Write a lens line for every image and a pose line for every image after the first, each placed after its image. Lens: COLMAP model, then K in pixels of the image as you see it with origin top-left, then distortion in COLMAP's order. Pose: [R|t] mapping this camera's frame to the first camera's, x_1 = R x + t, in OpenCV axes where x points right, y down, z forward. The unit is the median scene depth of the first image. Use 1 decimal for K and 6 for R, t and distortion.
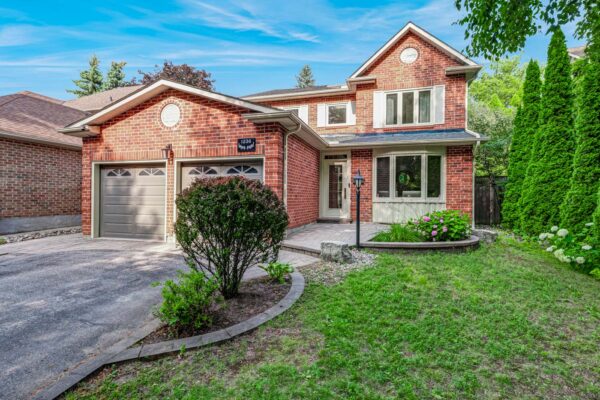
lens RADIAL K [[305.0, 0, 300.1], [0, 305.0, 196.0], [0, 0, 1]] dist [0.002209, 0.000339]
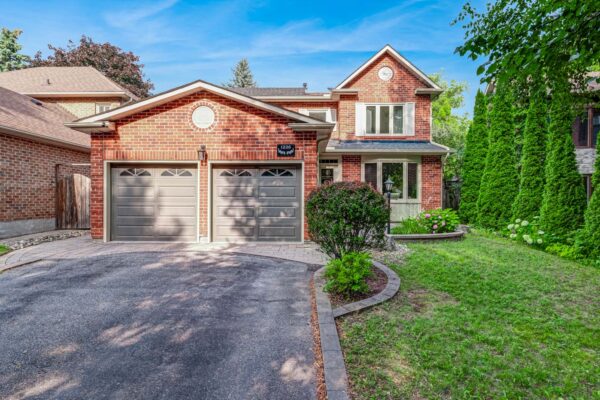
lens RADIAL K [[327.0, 0, 300.0], [0, 327.0, 200.0], [0, 0, 1]] dist [0.001772, 0.000544]
pose [[0.963298, -0.001181, 0.268432, -0.321910], [-0.000821, 0.999973, 0.007348, 0.001243], [-0.268433, -0.007299, 0.963271, -0.105429]]
